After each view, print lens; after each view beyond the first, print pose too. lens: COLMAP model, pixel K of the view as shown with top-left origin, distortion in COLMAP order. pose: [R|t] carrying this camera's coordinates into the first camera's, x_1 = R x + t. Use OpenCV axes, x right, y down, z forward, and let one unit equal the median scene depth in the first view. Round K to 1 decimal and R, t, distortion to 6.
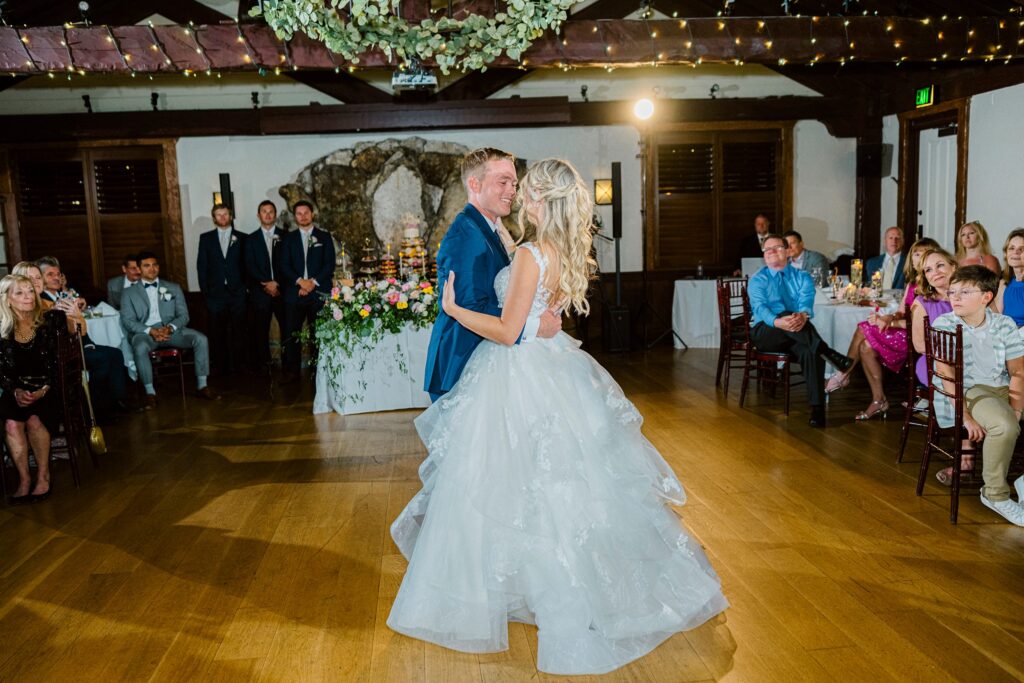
lens RADIAL K [[810.1, 0, 509.7], [0, 810.1, 338.0], [0, 0, 1]] dist [-0.009408, 0.011773]
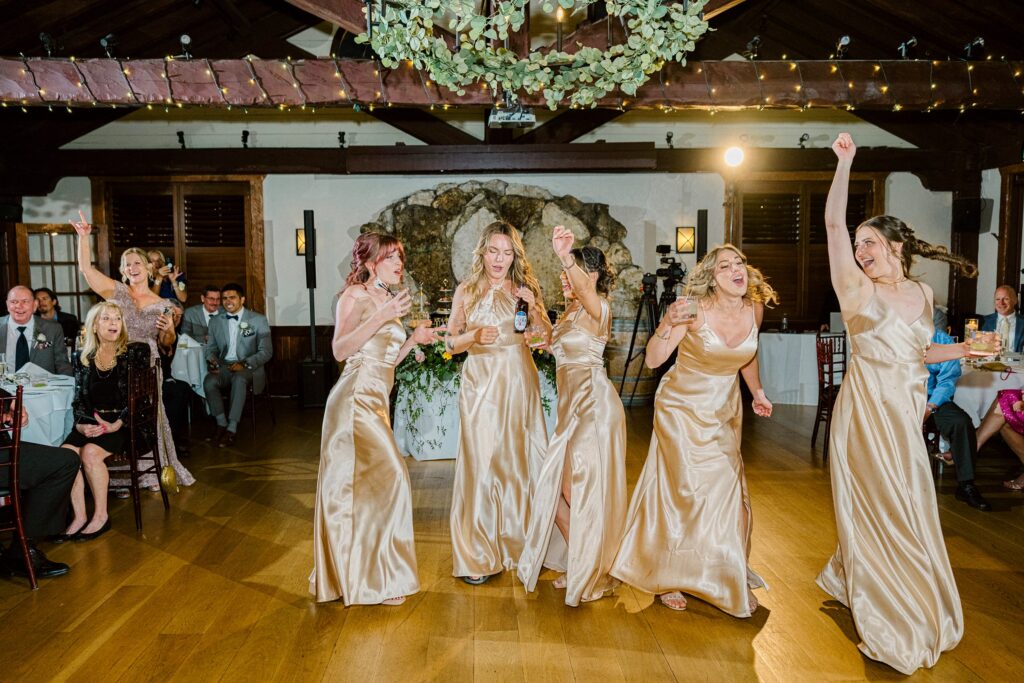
lens RADIAL K [[786.4, 0, 508.4], [0, 786.4, 343.1], [0, 0, 1]] dist [-0.009102, 0.011576]
pose [[0.996746, 0.038374, -0.070882, -0.030201], [-0.041531, 0.998185, -0.043602, -0.006323], [0.069081, 0.046404, 0.996531, 0.051508]]
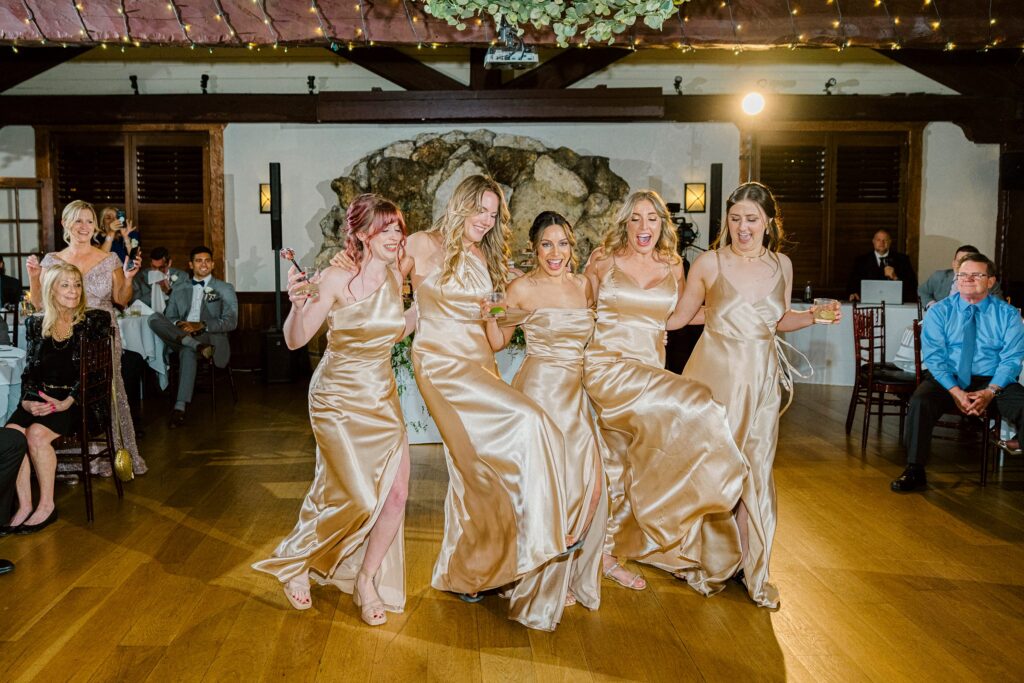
lens RADIAL K [[867.4, 0, 462.0], [0, 867.4, 303.8], [0, 0, 1]] dist [-0.009831, 0.012202]
pose [[0.994529, 0.044034, -0.094730, -0.047709], [-0.049124, 0.997434, -0.052089, -0.006751], [0.092193, 0.056457, 0.994139, 0.067988]]
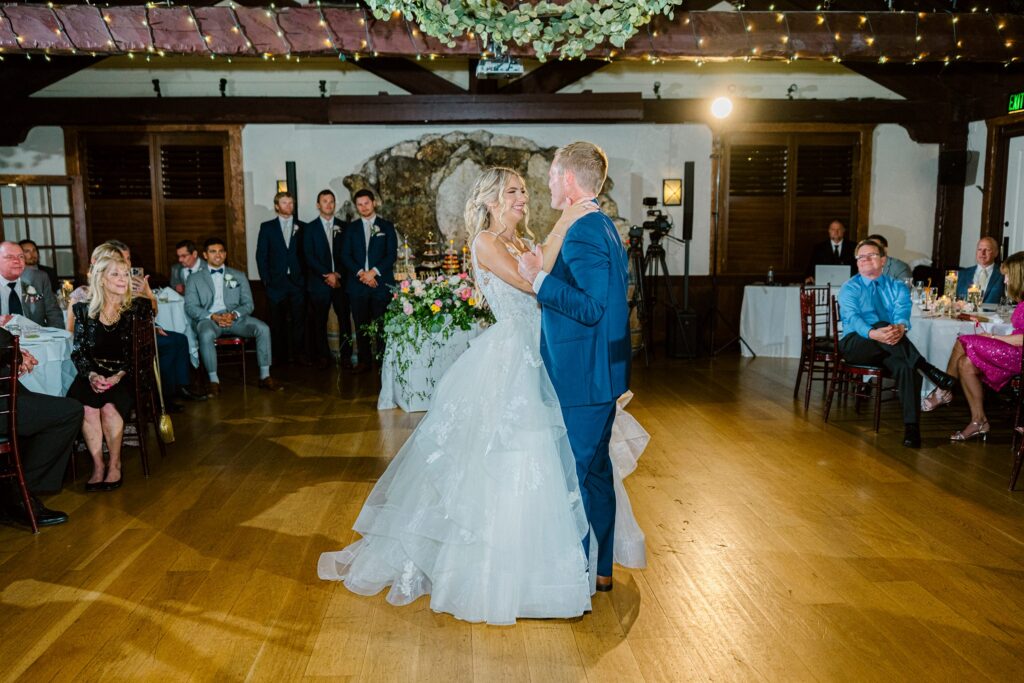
lens RADIAL K [[810.1, 0, 509.7], [0, 810.1, 338.0], [0, 0, 1]] dist [-0.009408, 0.011773]
pose [[0.998262, 0.038364, -0.044742, -0.033889], [-0.038287, 0.999263, 0.002576, -0.000862], [0.044808, -0.000858, 0.998995, 0.025057]]
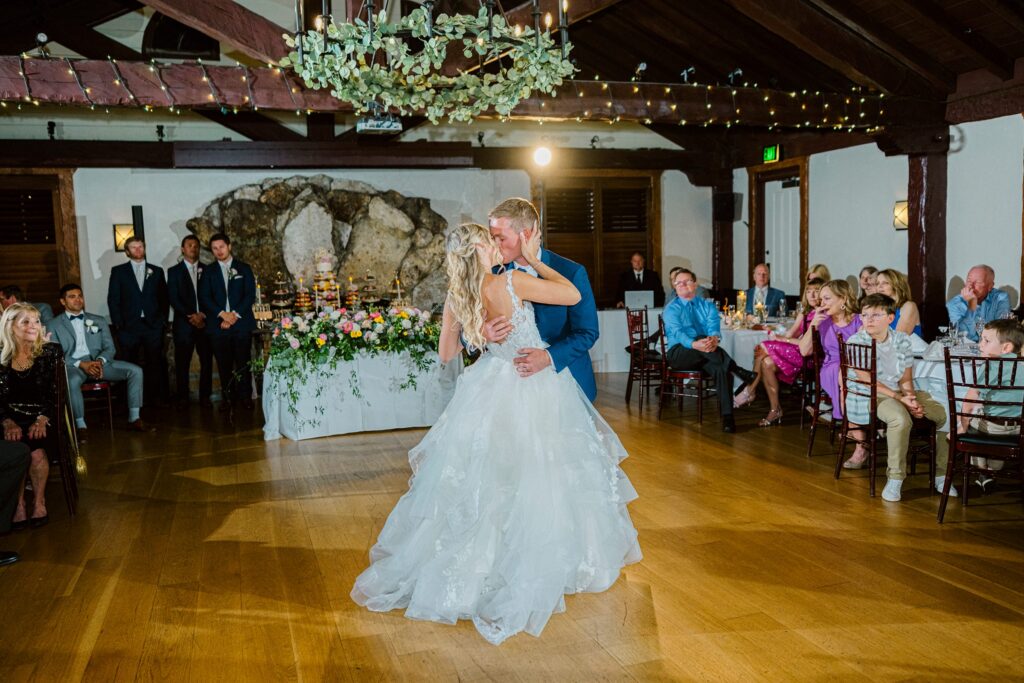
lens RADIAL K [[805.0, 0, 504.4], [0, 805.0, 343.5], [0, 0, 1]] dist [-0.007763, 0.011323]
pose [[0.977776, -0.013236, 0.209235, -0.122377], [0.021175, 0.999137, -0.035745, 0.010429], [-0.208581, 0.039381, 0.977212, -0.052027]]
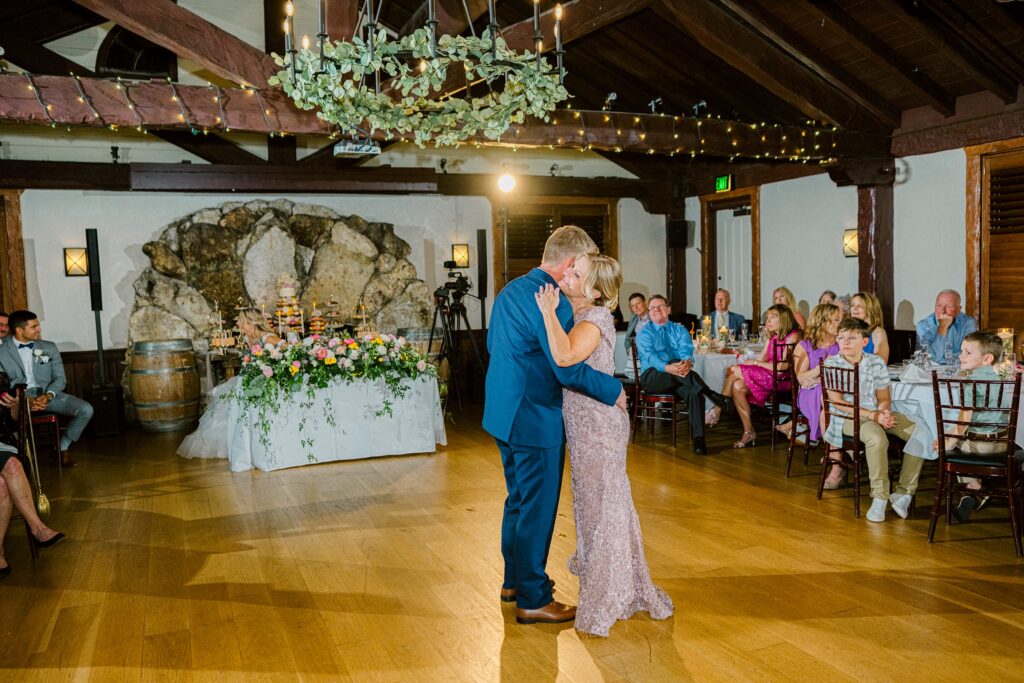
lens RADIAL K [[785.6, 0, 513.6], [0, 785.6, 345.8], [0, 0, 1]] dist [-0.006968, 0.009099]
pose [[0.955450, -0.013770, 0.294831, -0.153349], [0.032696, 0.997701, -0.059358, 0.005983], [-0.293336, 0.066353, 0.953704, -0.021920]]
